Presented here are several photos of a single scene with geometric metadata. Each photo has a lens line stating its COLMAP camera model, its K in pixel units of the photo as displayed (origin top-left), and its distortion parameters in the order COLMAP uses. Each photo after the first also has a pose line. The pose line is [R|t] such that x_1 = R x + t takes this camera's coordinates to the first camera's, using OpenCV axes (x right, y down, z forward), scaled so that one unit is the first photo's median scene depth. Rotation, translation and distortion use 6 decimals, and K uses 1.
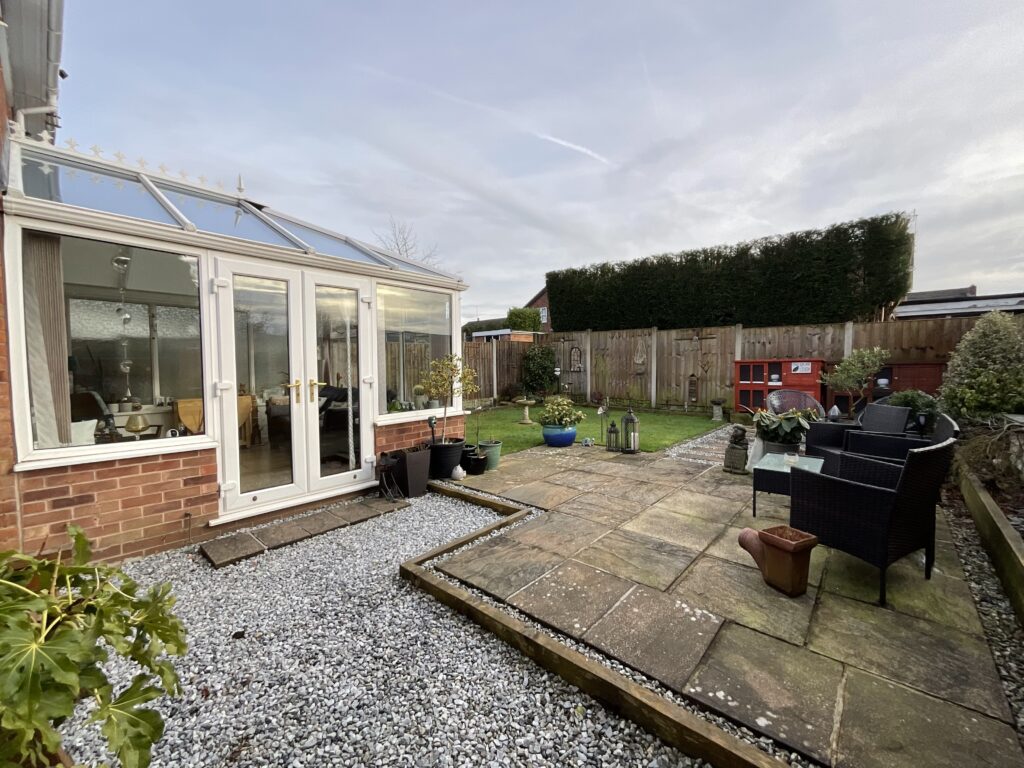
lens RADIAL K [[414.0, 0, 514.3], [0, 414.0, 383.8], [0, 0, 1]] dist [0.000448, 0.000024]
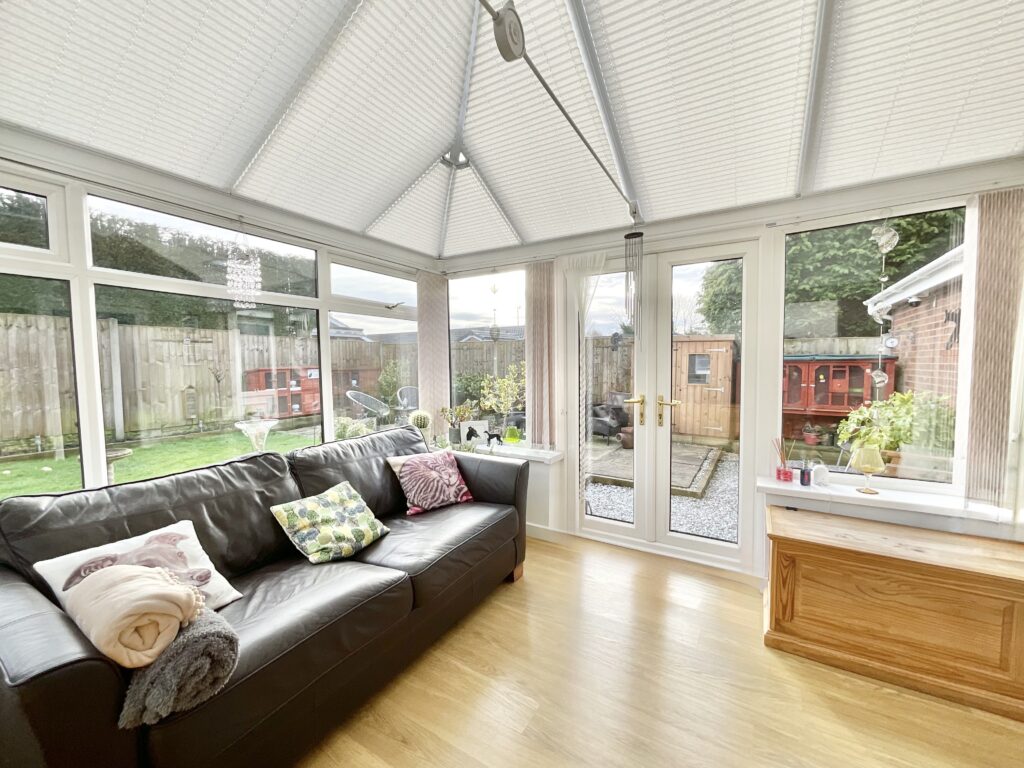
lens RADIAL K [[414.0, 0, 514.0], [0, 414.0, 383.6], [0, 0, 1]] dist [0.000448, 0.000024]
pose [[-0.186159, -0.053255, 0.981075, -0.483406], [0.045894, 0.996969, 0.062826, -0.049308], [-0.981447, 0.056721, -0.183150, 0.538502]]
